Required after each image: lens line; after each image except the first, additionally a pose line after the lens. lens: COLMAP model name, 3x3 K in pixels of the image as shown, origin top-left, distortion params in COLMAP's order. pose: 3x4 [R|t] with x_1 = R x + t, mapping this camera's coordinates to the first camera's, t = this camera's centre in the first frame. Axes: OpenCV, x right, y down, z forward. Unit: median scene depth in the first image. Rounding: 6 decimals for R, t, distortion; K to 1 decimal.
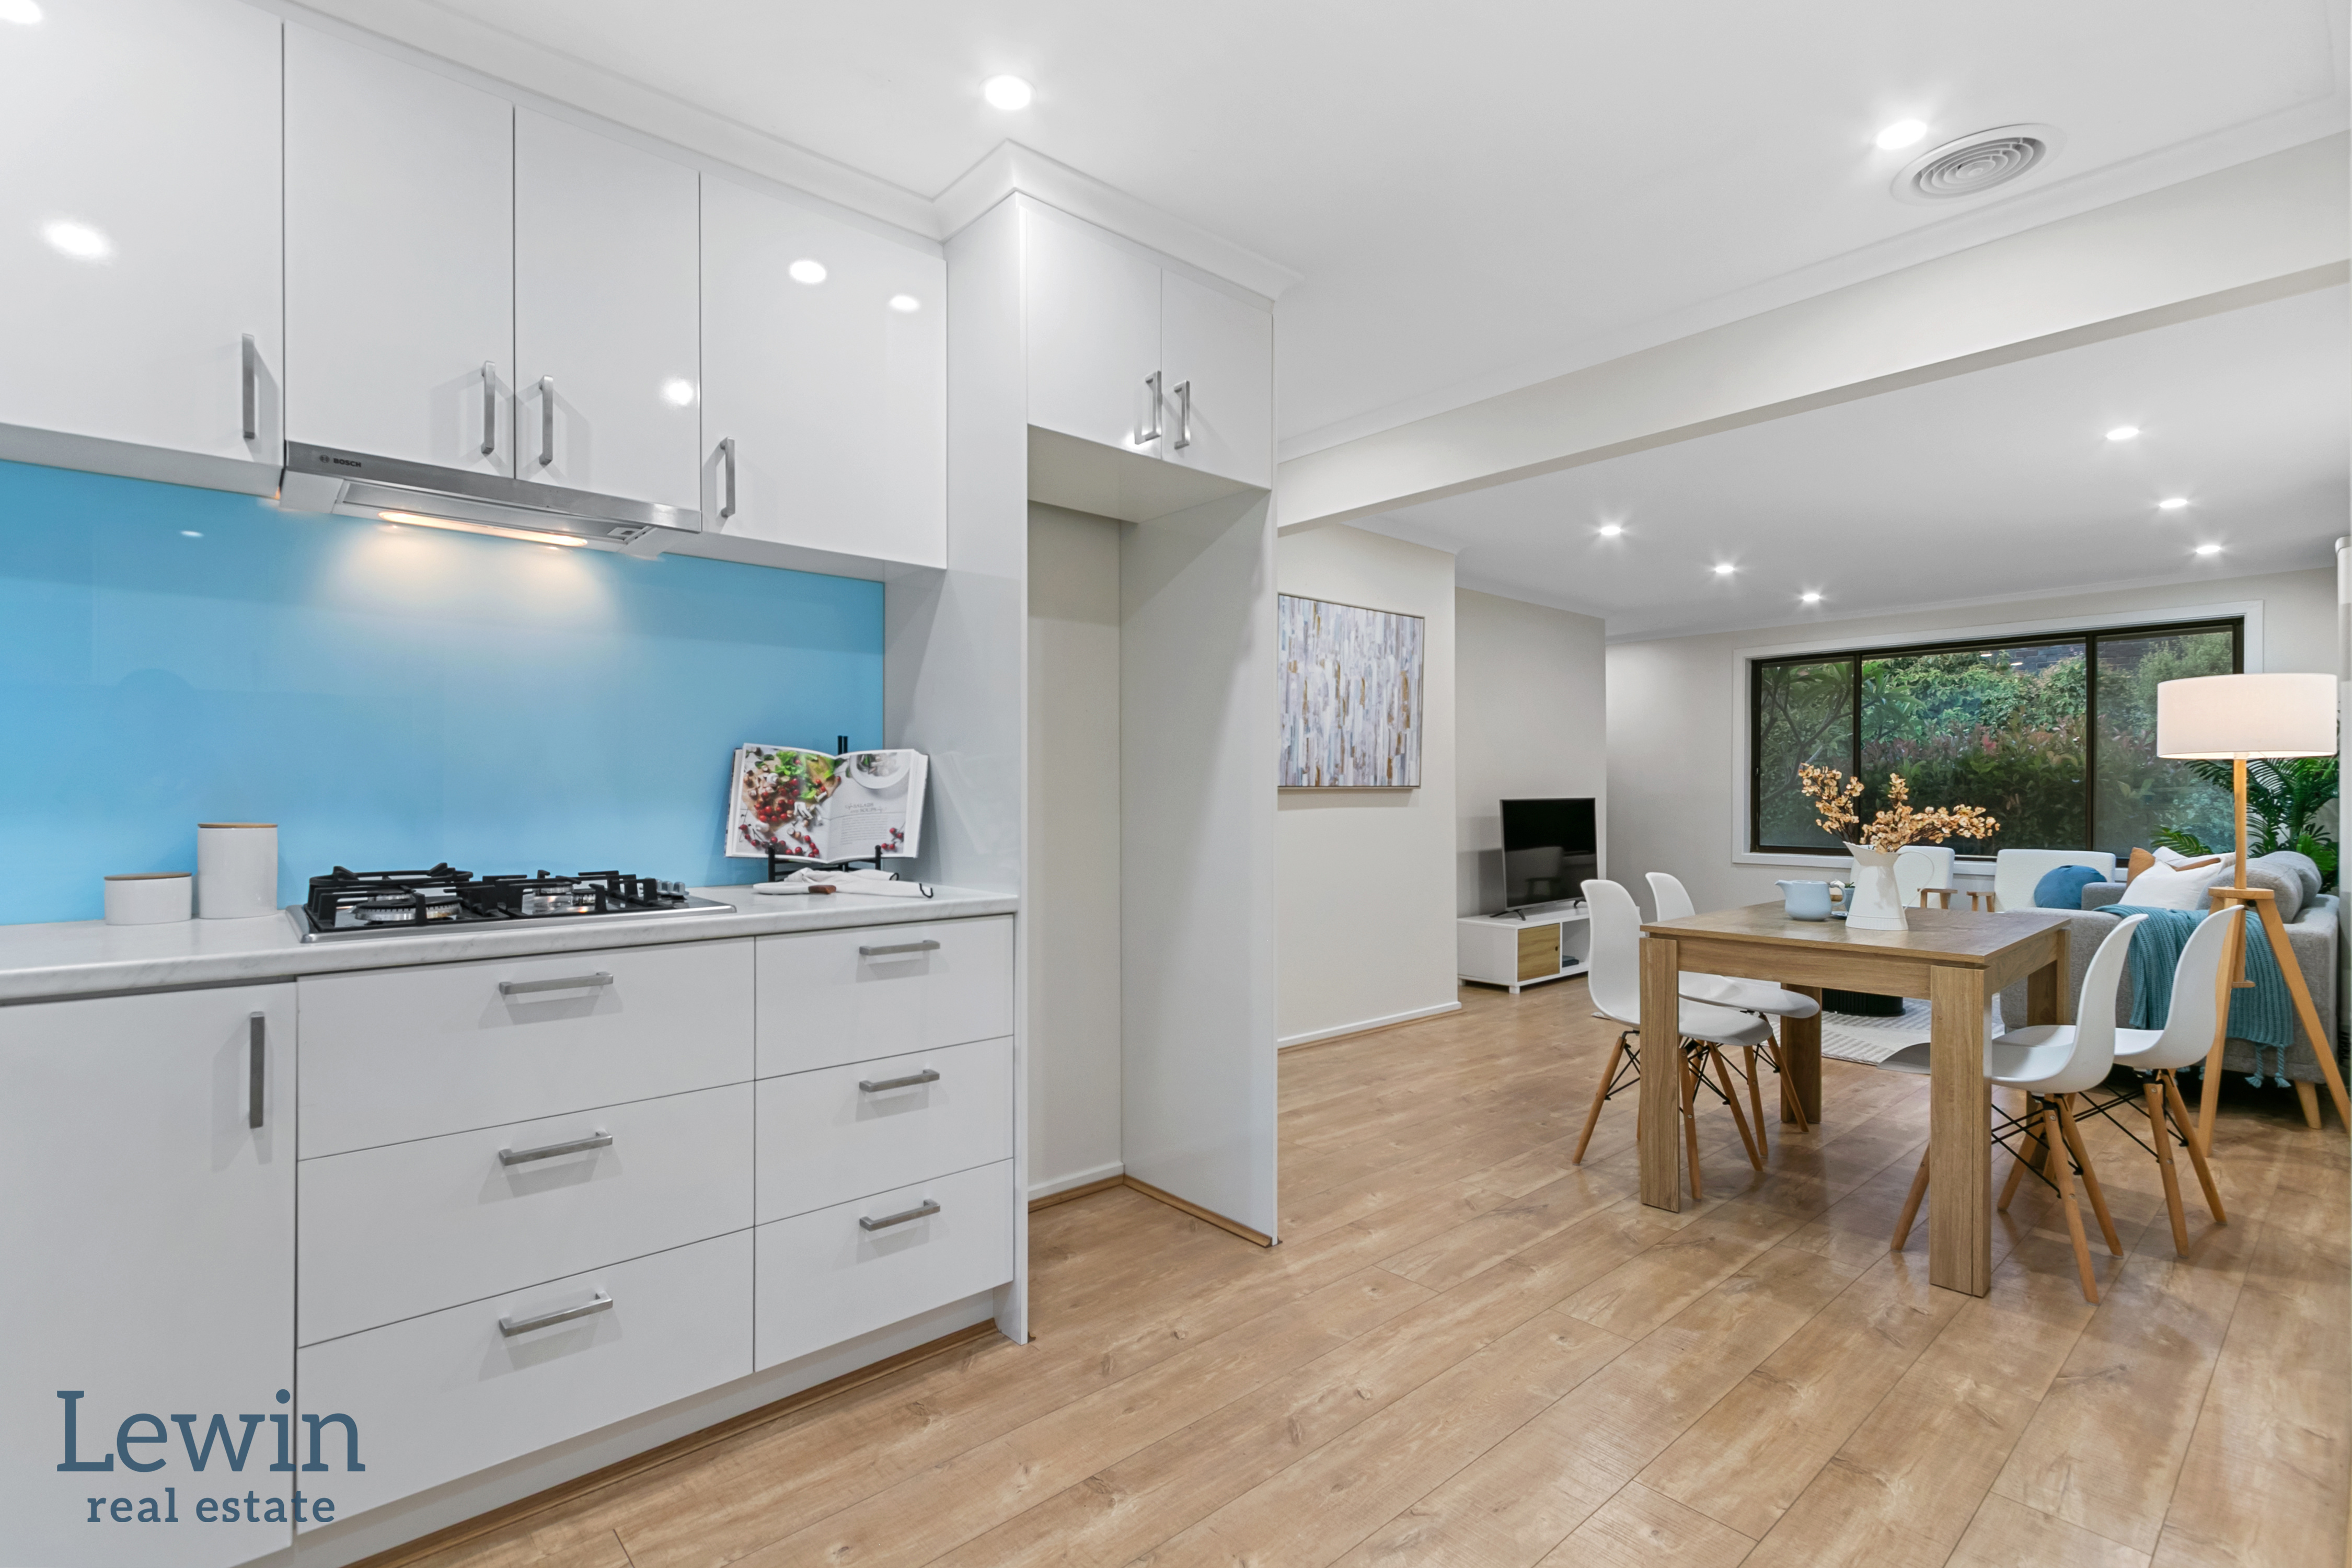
lens RADIAL K [[1074.5, 0, 1179.2], [0, 1074.5, 801.1], [0, 0, 1]] dist [0.013729, -0.005472]
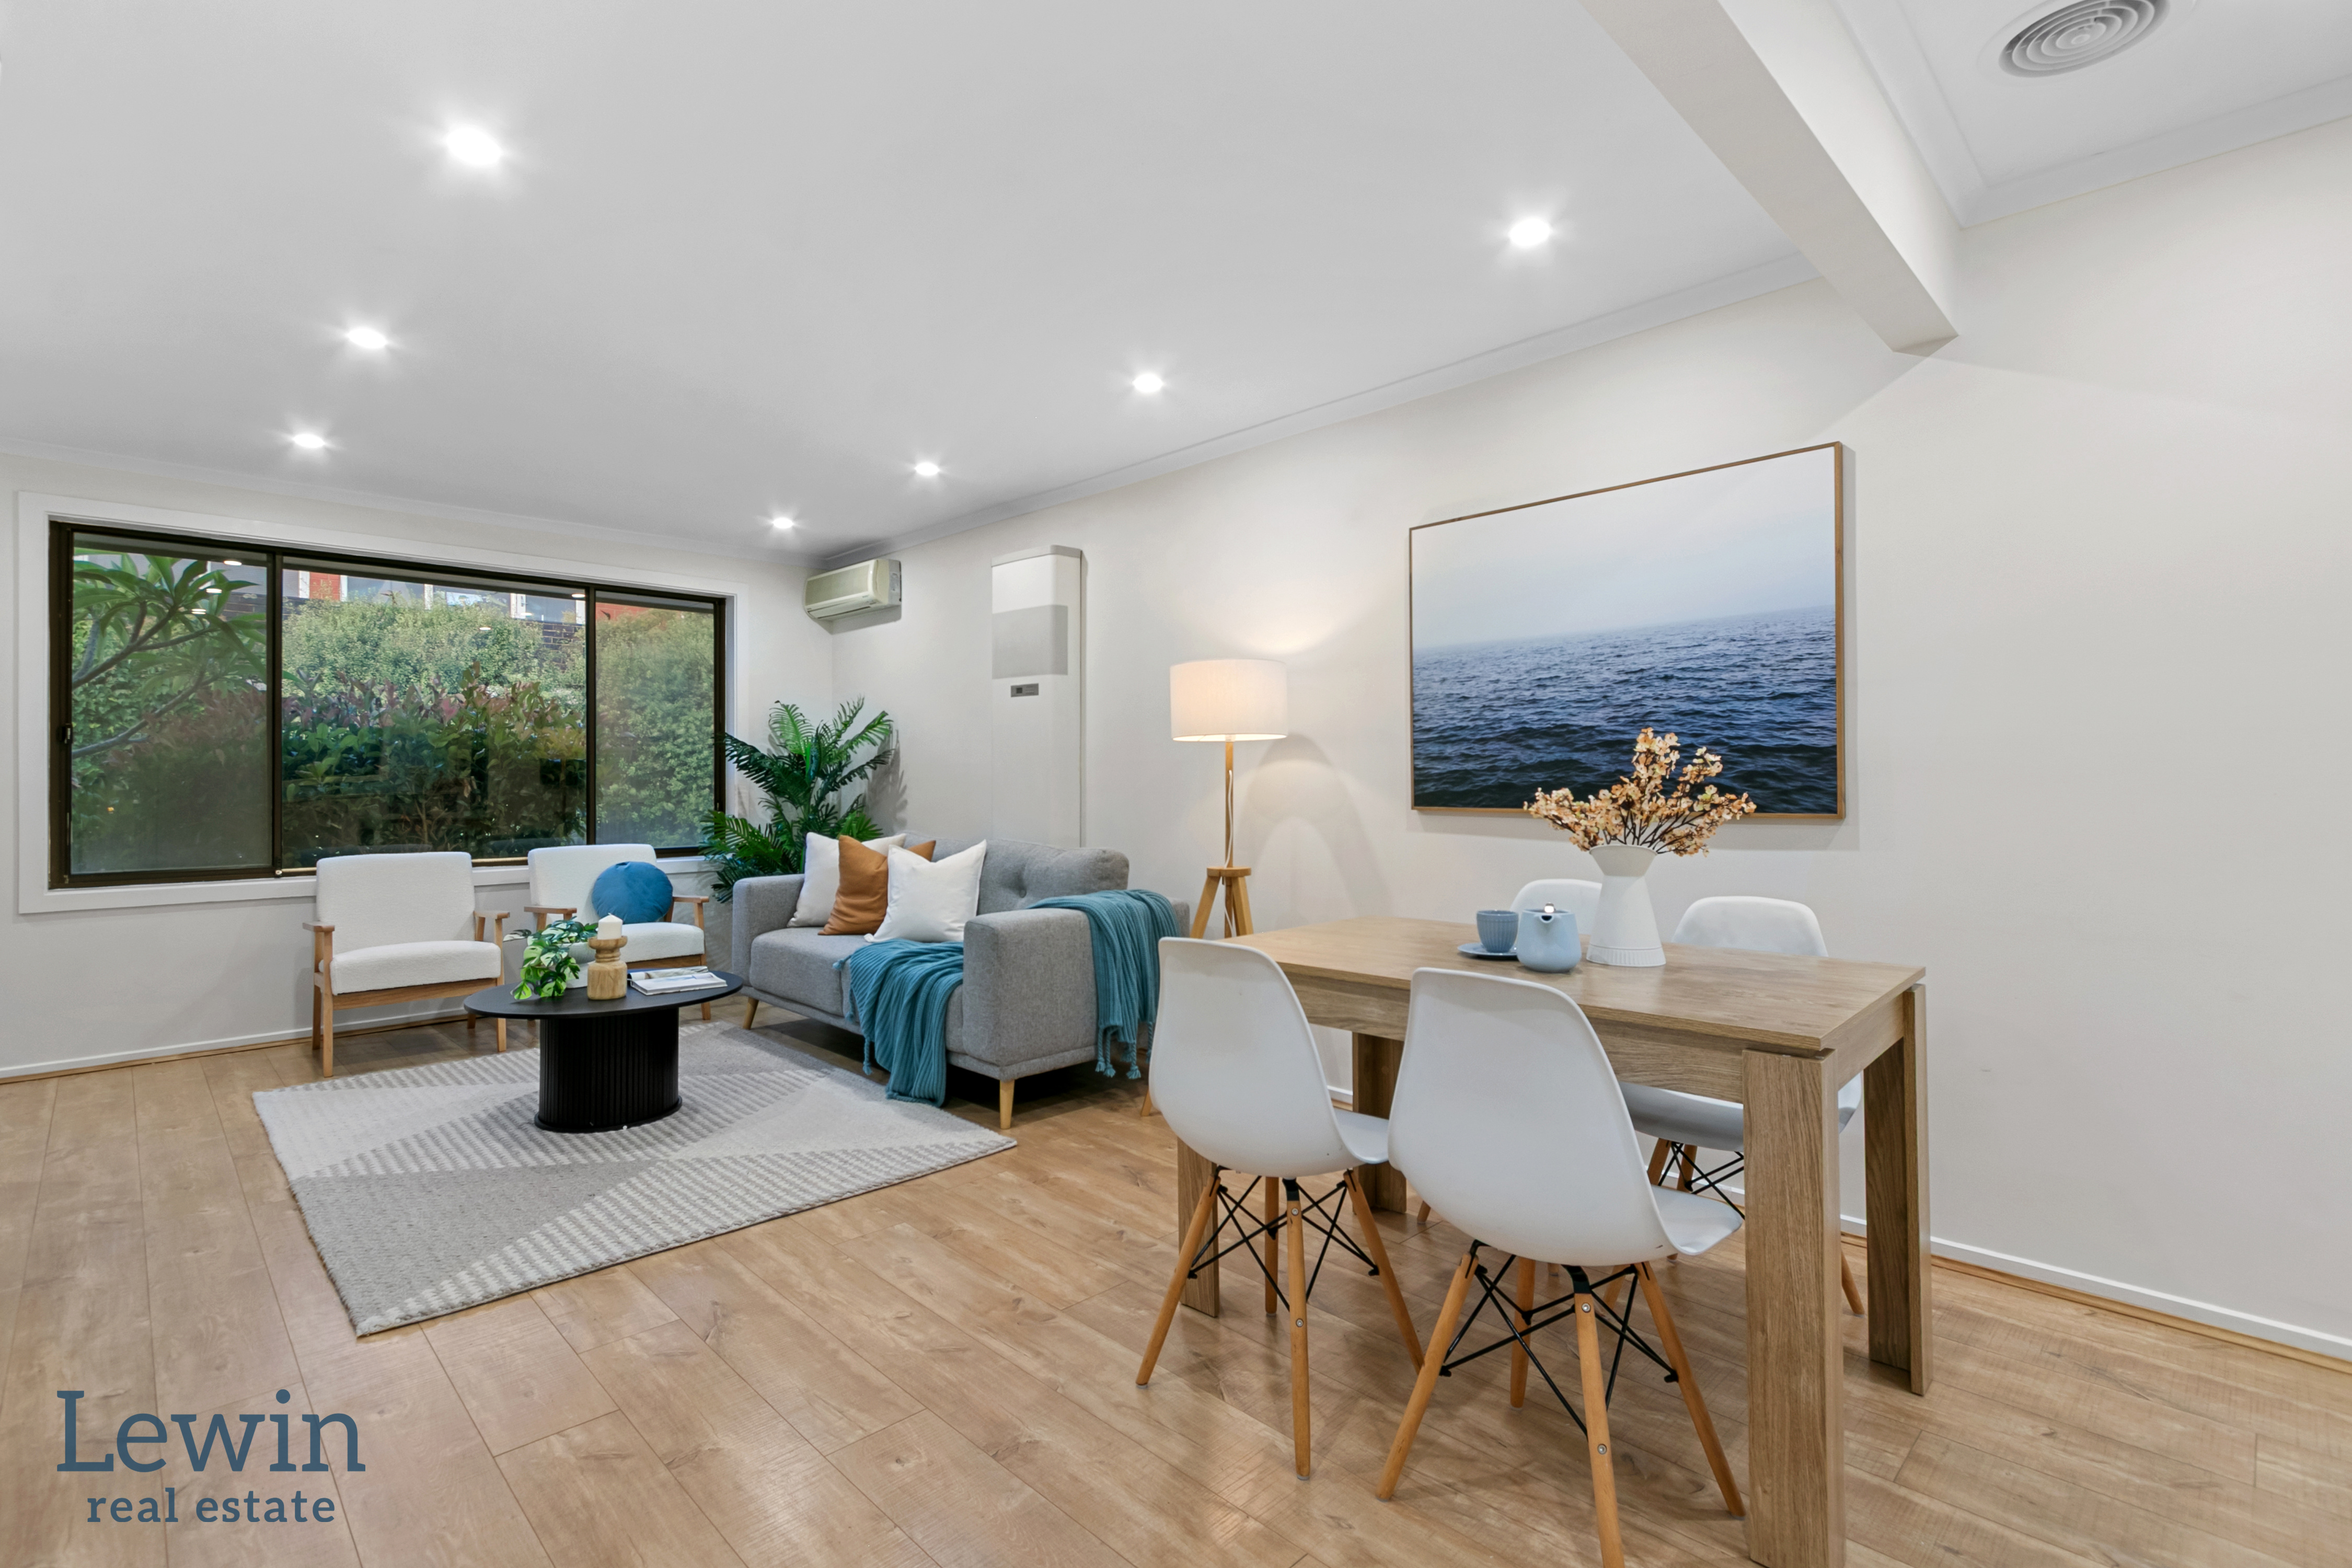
lens RADIAL K [[1074.5, 0, 1170.1], [0, 1074.5, 778.3], [0, 0, 1]] dist [0.013729, -0.005472]
pose [[-0.048936, -0.002847, 0.998798, -0.032092], [0.008375, 0.999960, 0.003260, -0.005339], [-0.998767, 0.008524, -0.048910, 0.794754]]
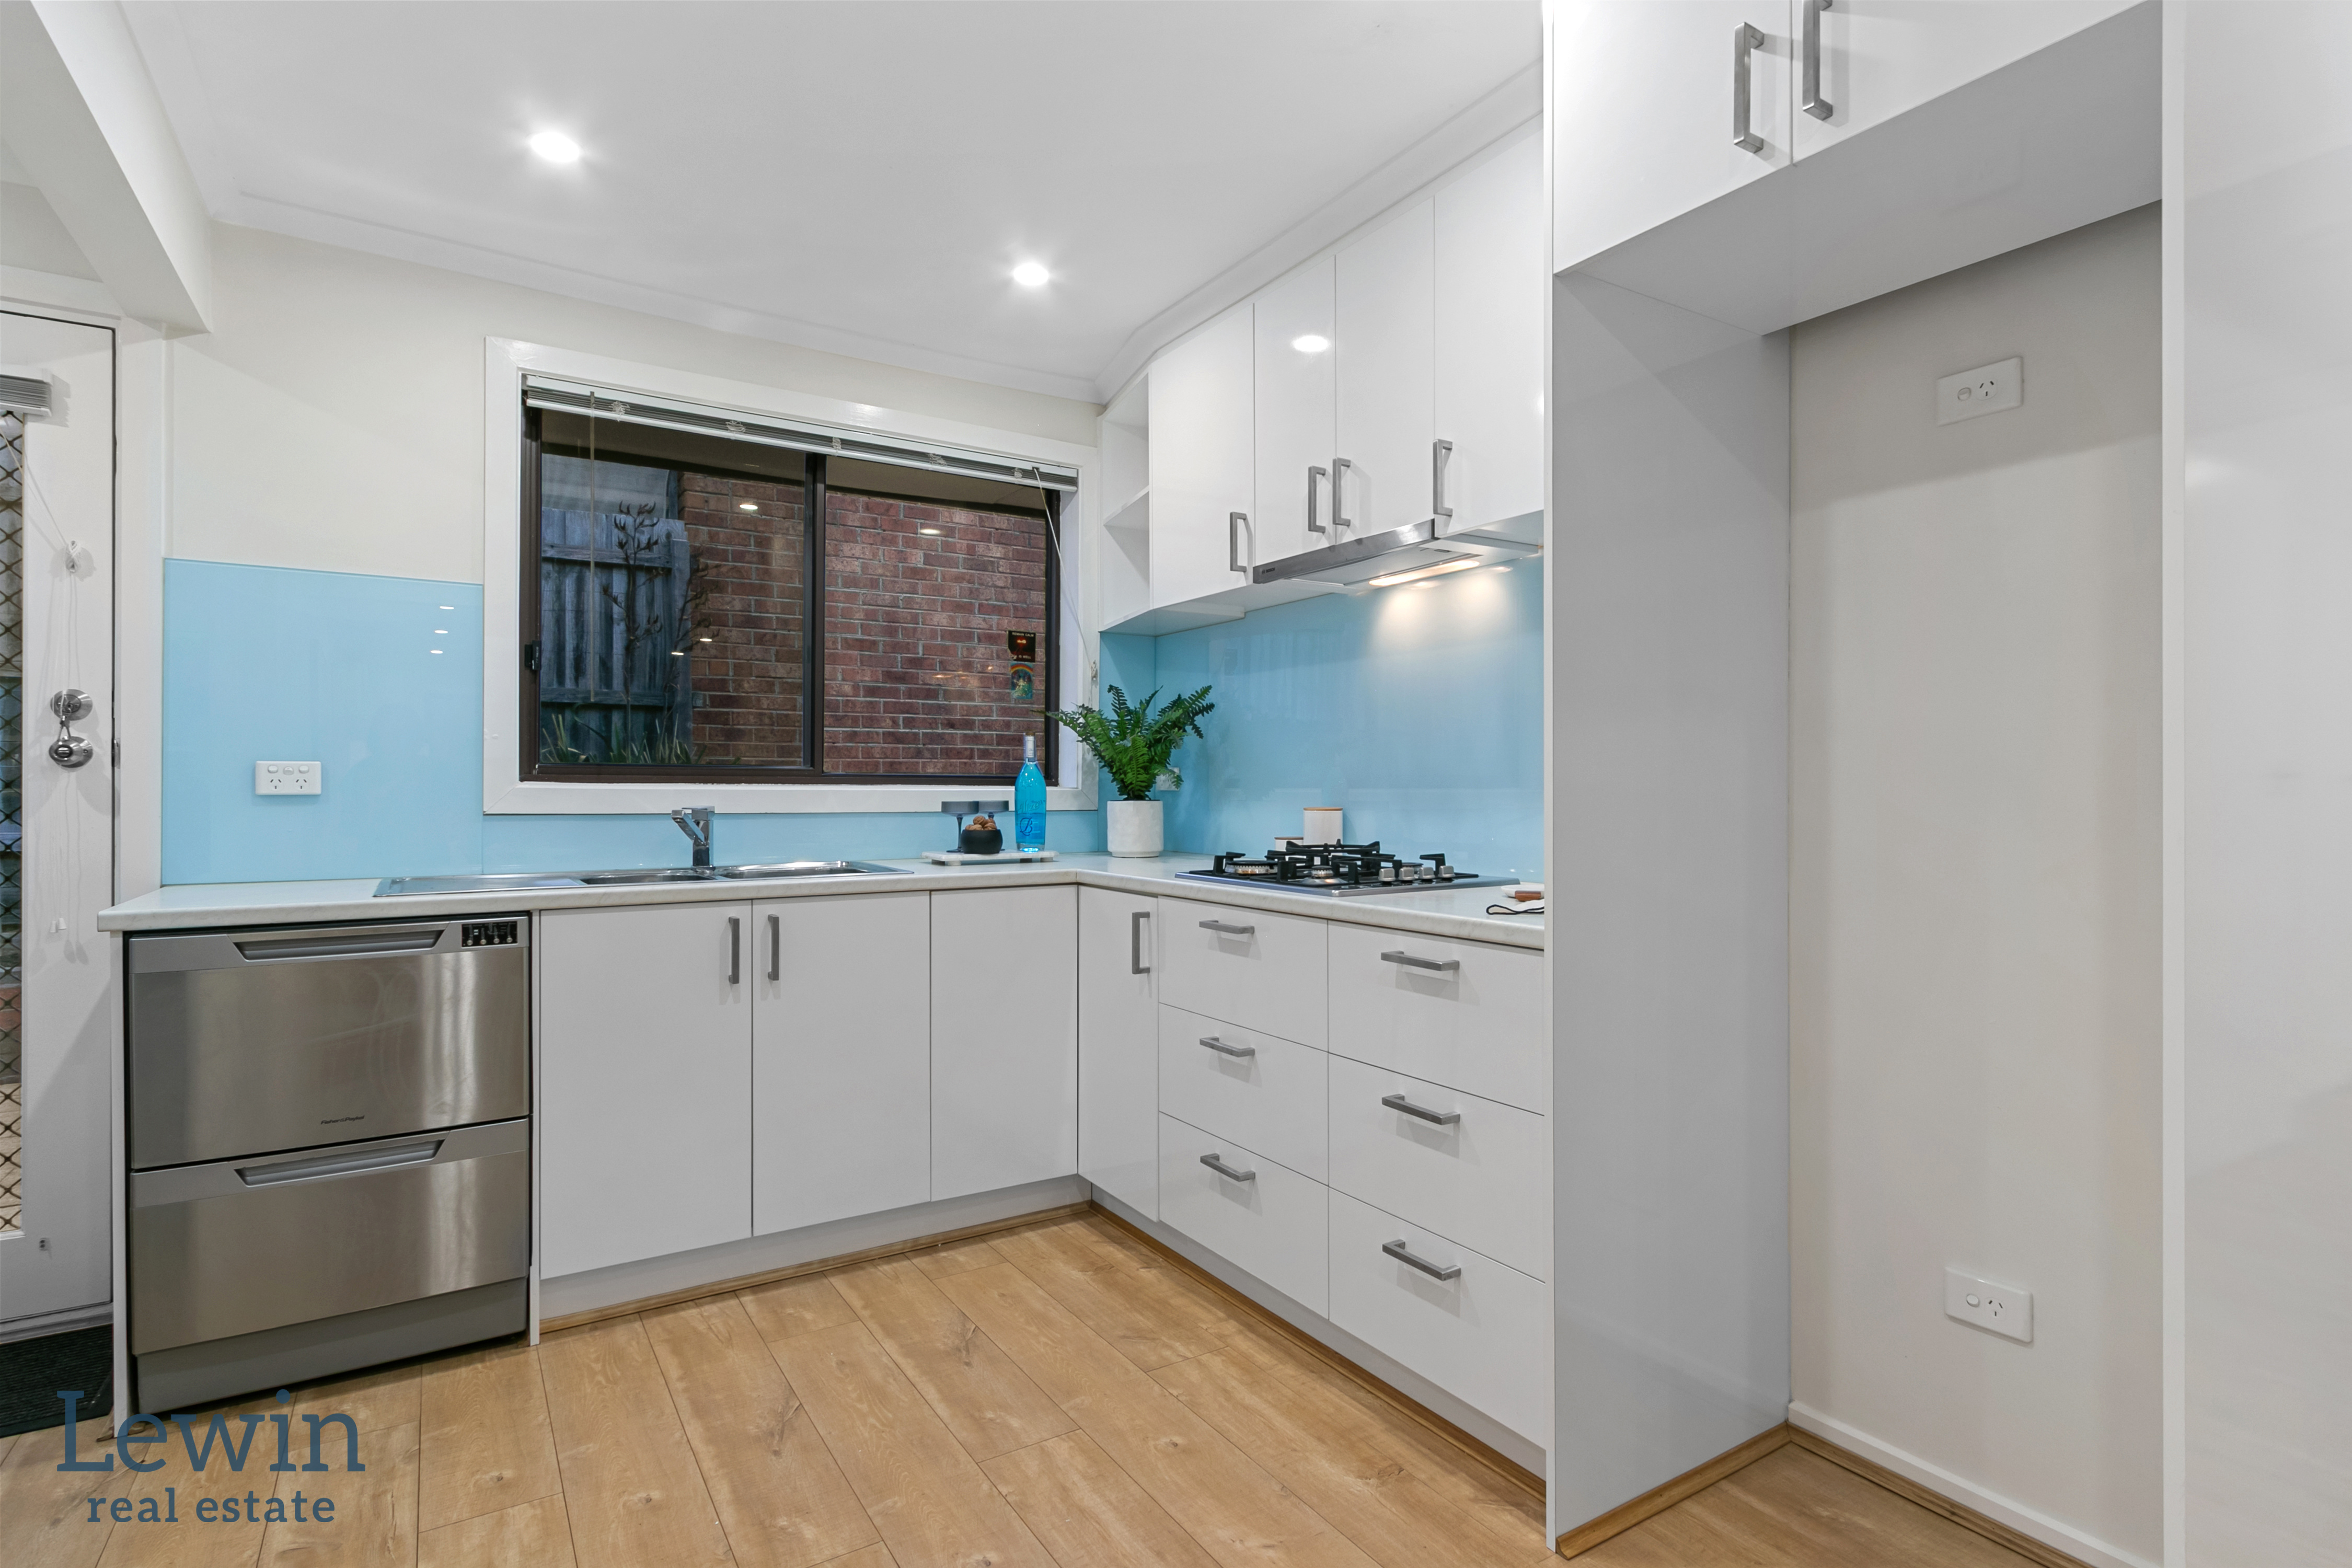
lens RADIAL K [[1172.0, 0, 1174.9], [0, 1172.0, 786.5], [0, 0, 1]] dist [0.005269, -0.000737]
pose [[-0.162673, -0.000044, -0.986680, 0.300449], [-0.004025, 0.999992, 0.000619, -0.003247], [0.986672, 0.004072, -0.162672, 0.390387]]
